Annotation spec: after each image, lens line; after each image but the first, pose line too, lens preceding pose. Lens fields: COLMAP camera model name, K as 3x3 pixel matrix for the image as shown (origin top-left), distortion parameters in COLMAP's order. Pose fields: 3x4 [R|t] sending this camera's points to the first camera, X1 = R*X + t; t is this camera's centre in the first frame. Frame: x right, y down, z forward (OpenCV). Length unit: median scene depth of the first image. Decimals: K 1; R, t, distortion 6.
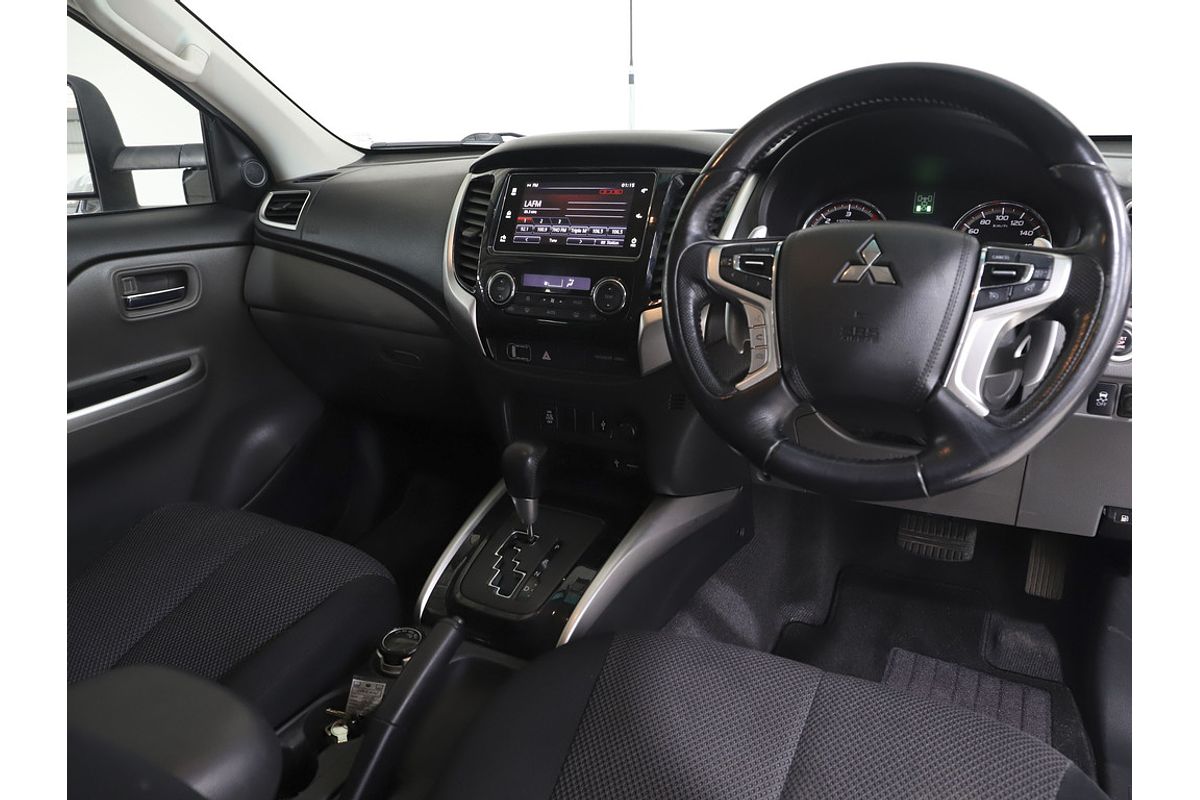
lens RADIAL K [[866.8, 0, 556.9], [0, 866.8, 397.8], [0, 0, 1]] dist [-0.067728, 0.003536]
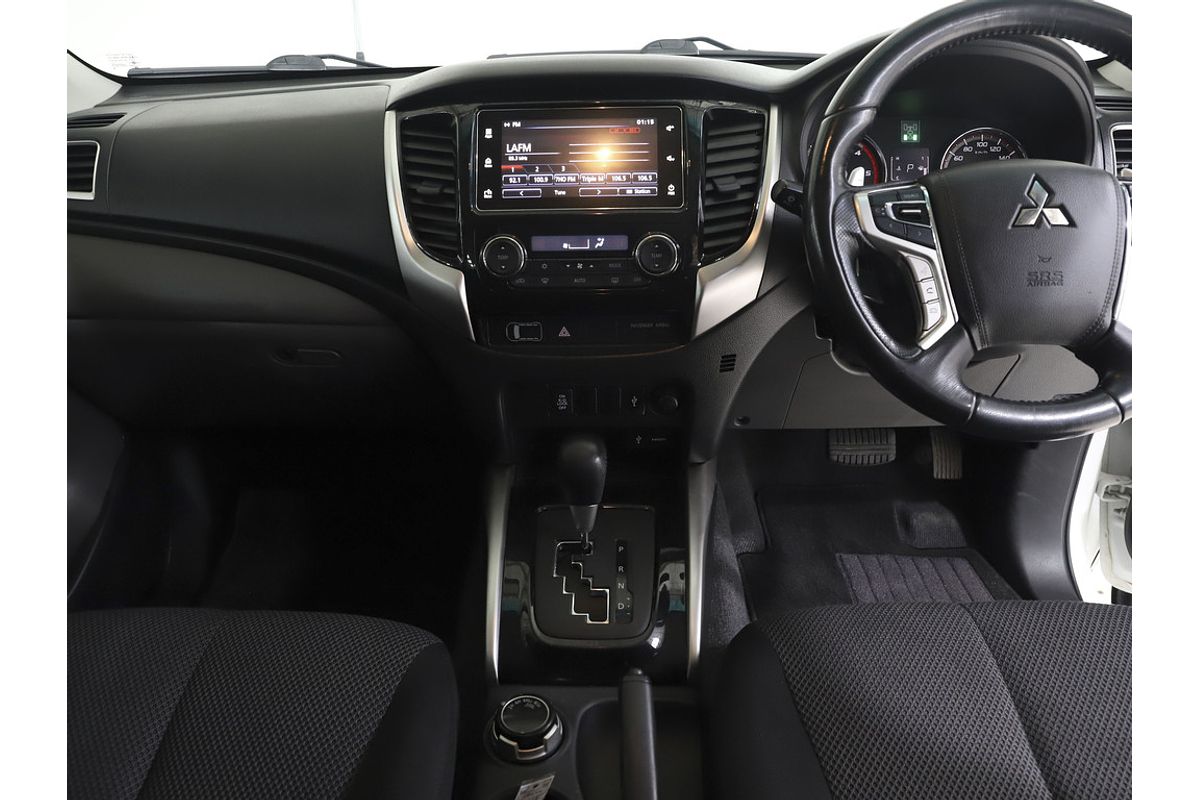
lens RADIAL K [[866.8, 0, 556.9], [0, 866.8, 397.8], [0, 0, 1]] dist [-0.067728, 0.003536]
pose [[0.871065, -0.179478, 0.457203, -0.418926], [0.135484, 0.982532, 0.127576, -0.095330], [-0.472113, -0.049183, 0.880165, 0.268641]]
